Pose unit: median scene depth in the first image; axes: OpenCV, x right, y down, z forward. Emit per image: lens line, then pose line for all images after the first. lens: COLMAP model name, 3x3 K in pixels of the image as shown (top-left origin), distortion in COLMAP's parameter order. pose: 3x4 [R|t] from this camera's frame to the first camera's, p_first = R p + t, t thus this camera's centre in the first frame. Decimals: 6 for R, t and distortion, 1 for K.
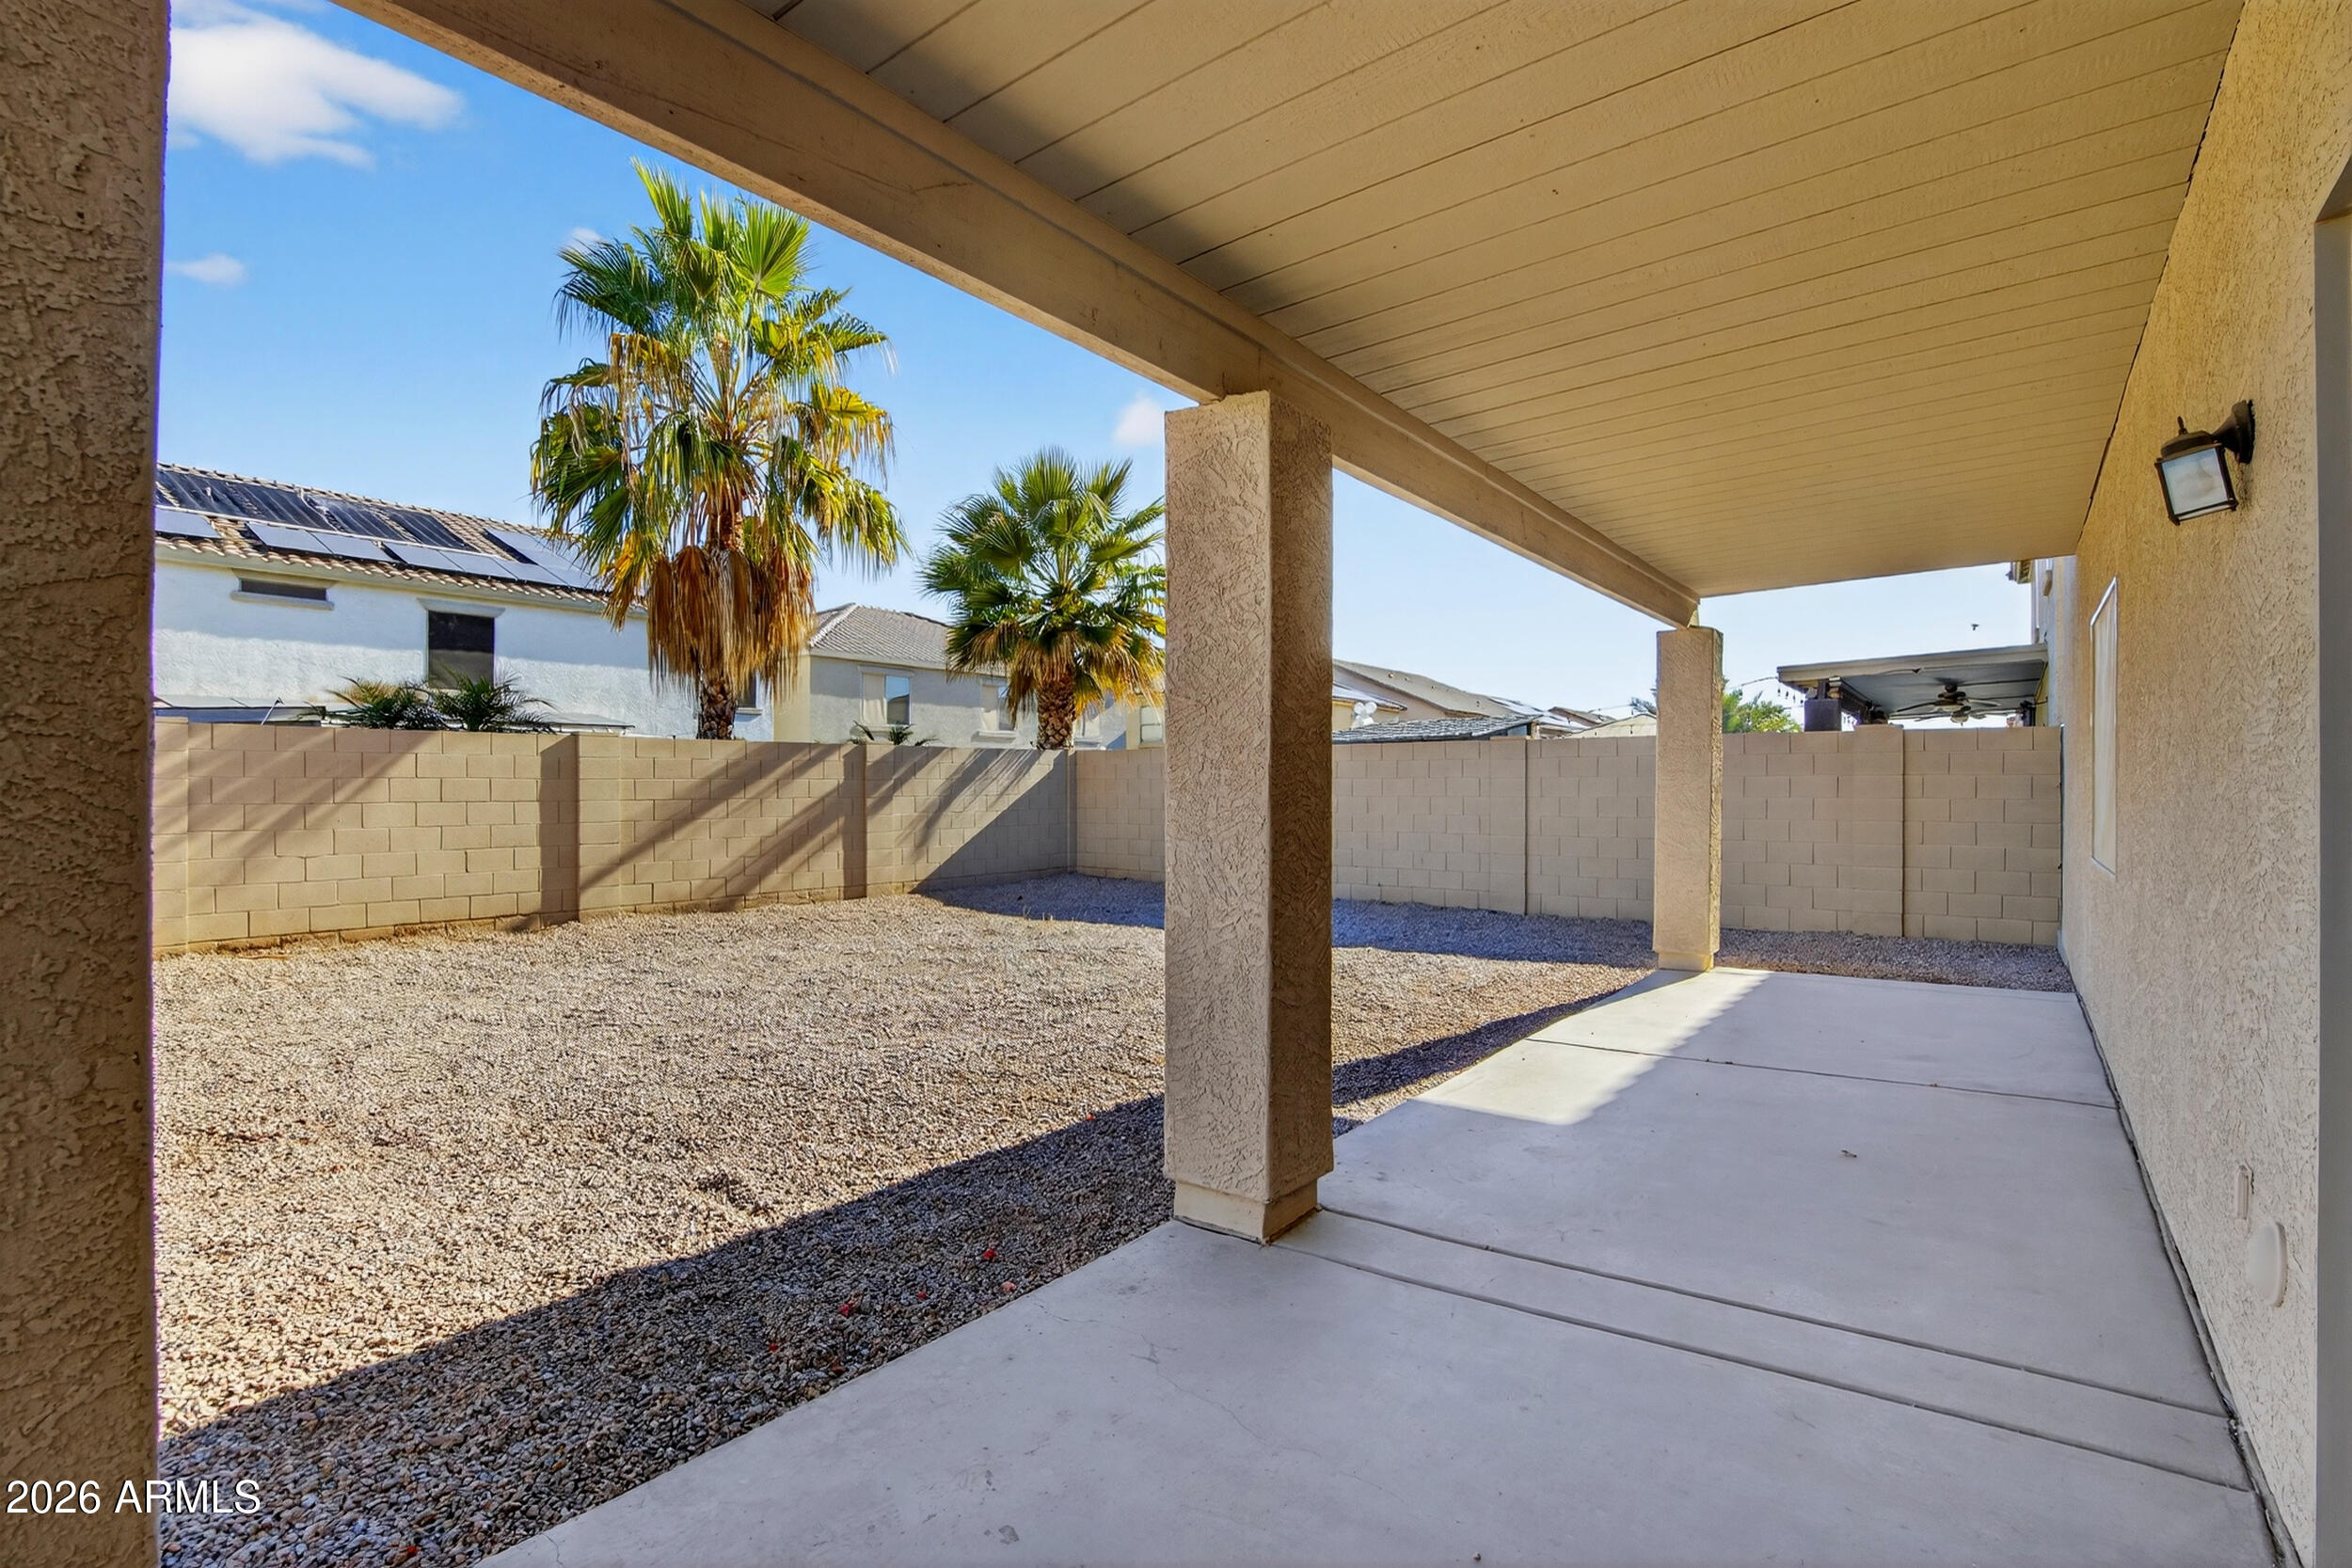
lens RADIAL K [[1096.7, 0, 1176.0], [0, 1096.7, 784.0], [0, 0, 1]] dist [-0.019712, 0.001501]
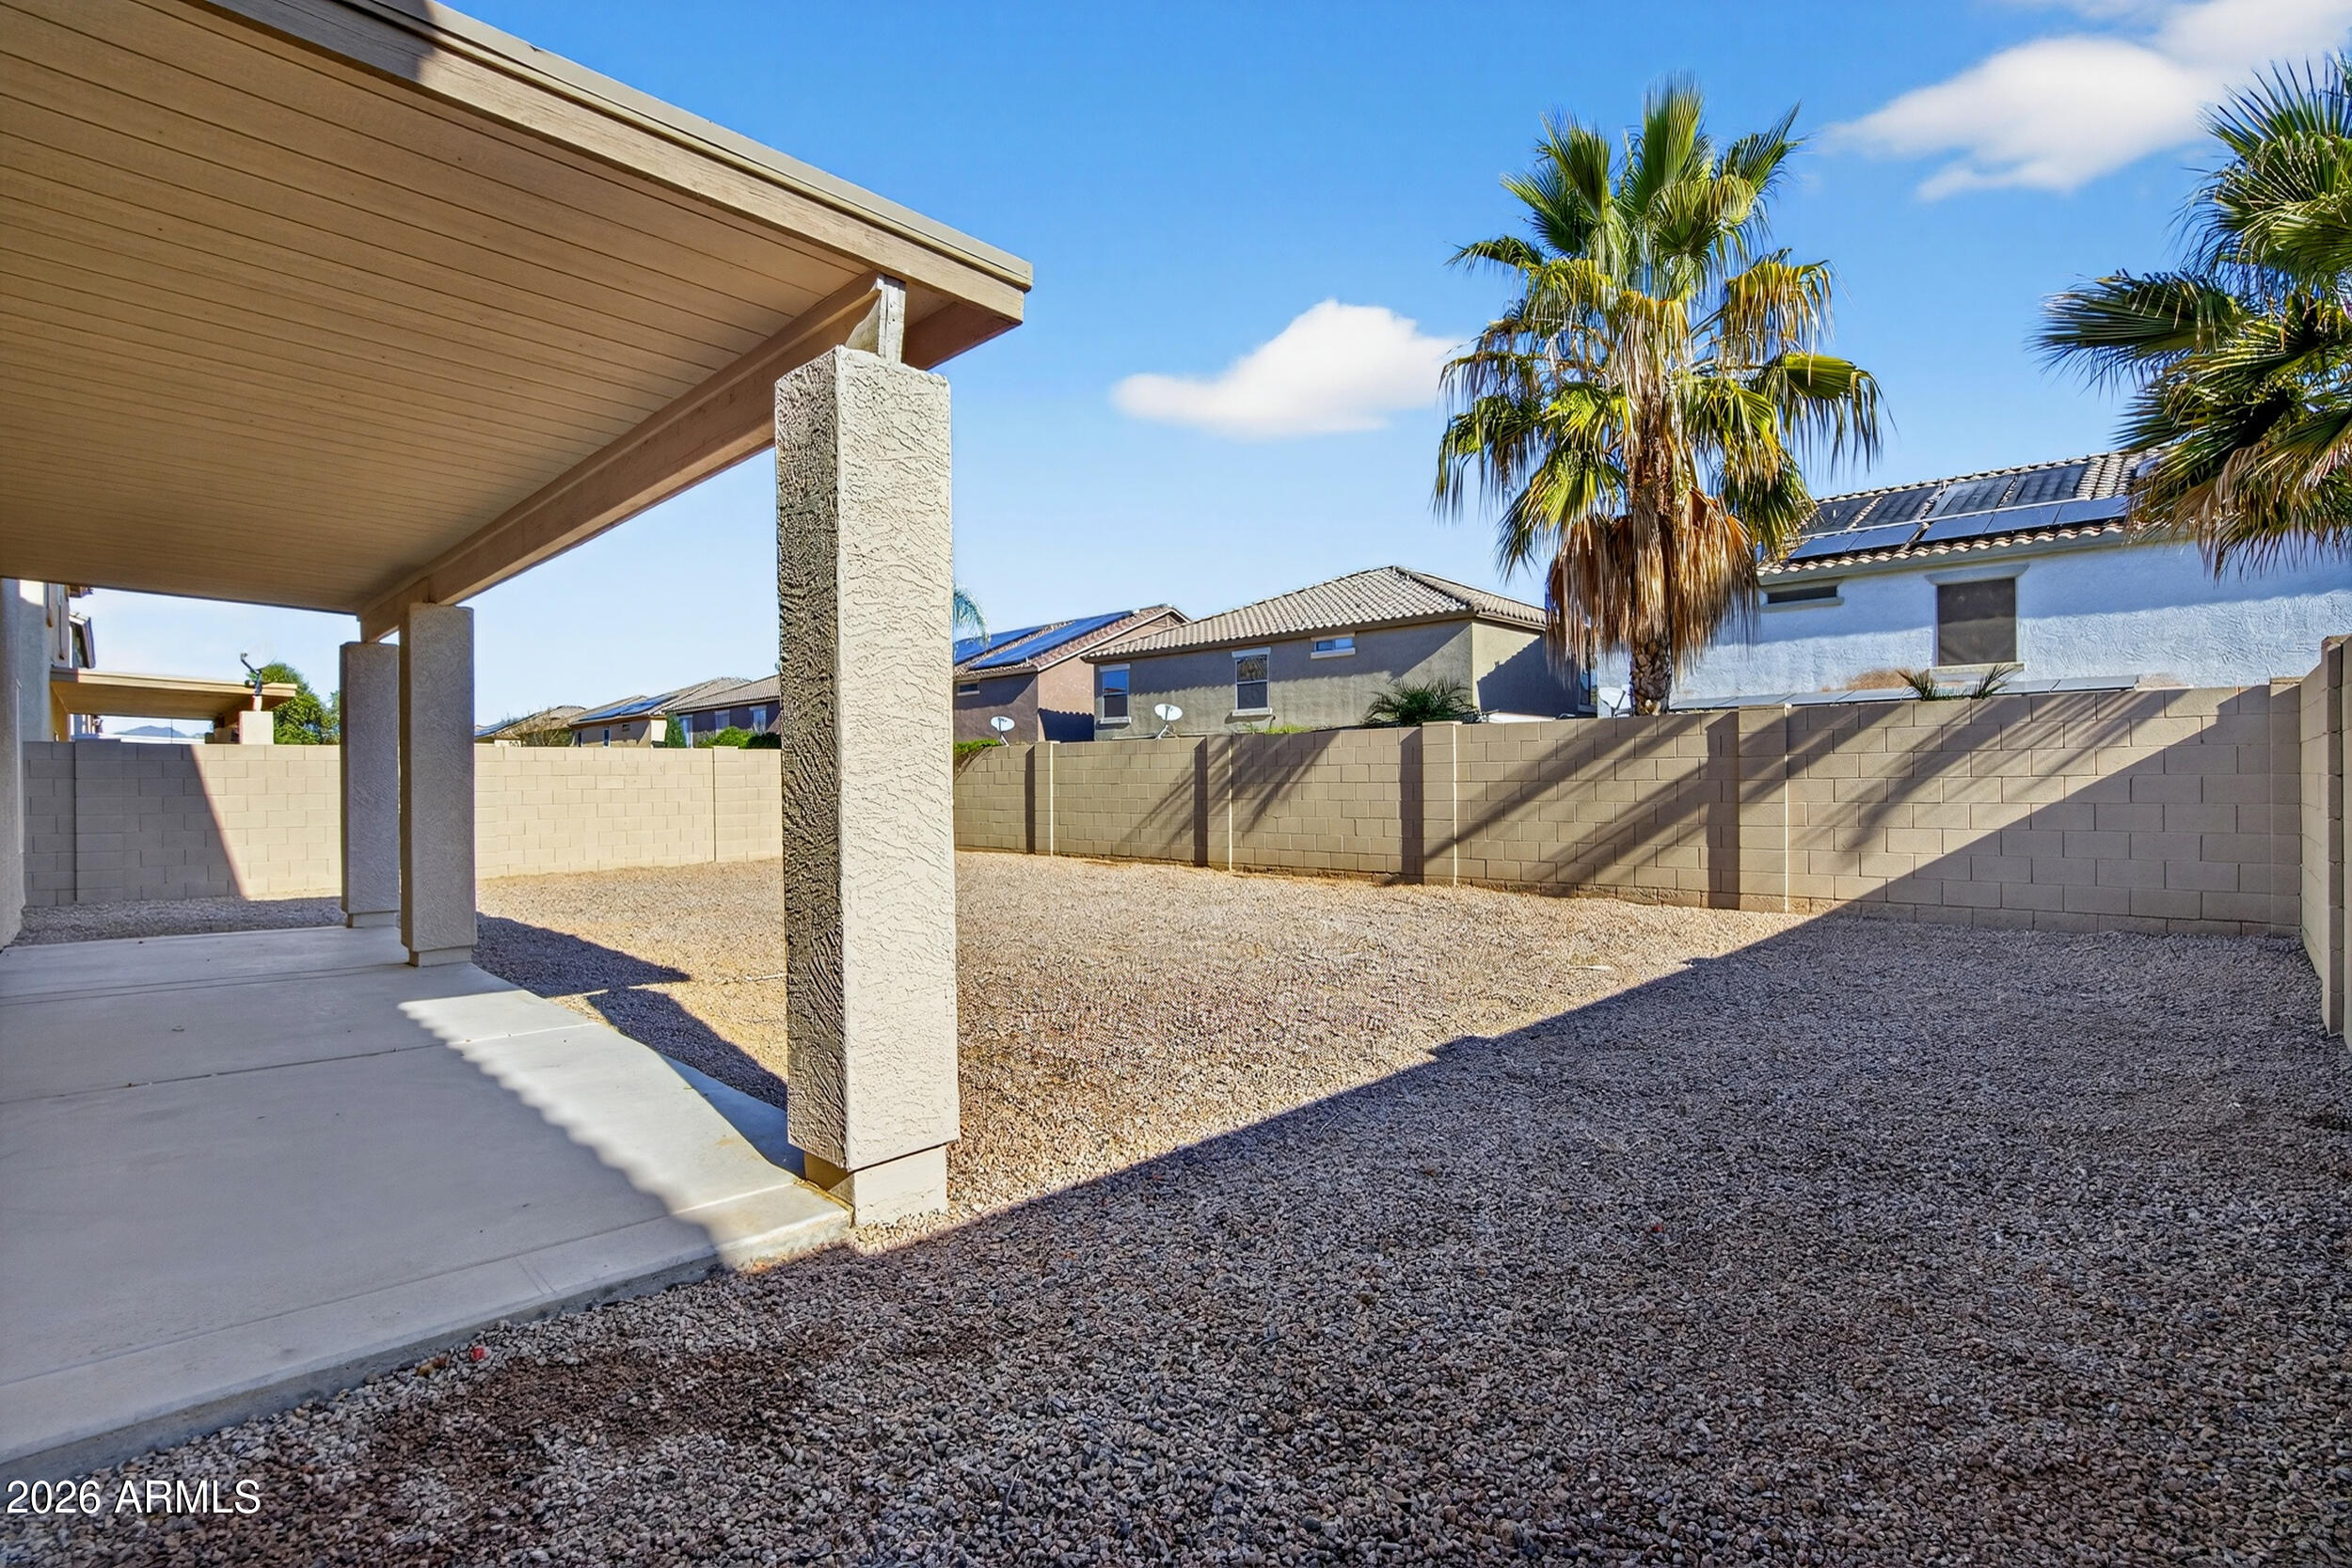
lens RADIAL K [[1096.7, 0, 1176.0], [0, 1096.7, 784.0], [0, 0, 1]] dist [-0.019712, 0.001501]
pose [[-0.123160, 0.007434, -0.992359, 0.560631], [0.009479, 0.999935, 0.006315, 0.005445], [0.992342, -0.008629, -0.123222, 0.733708]]
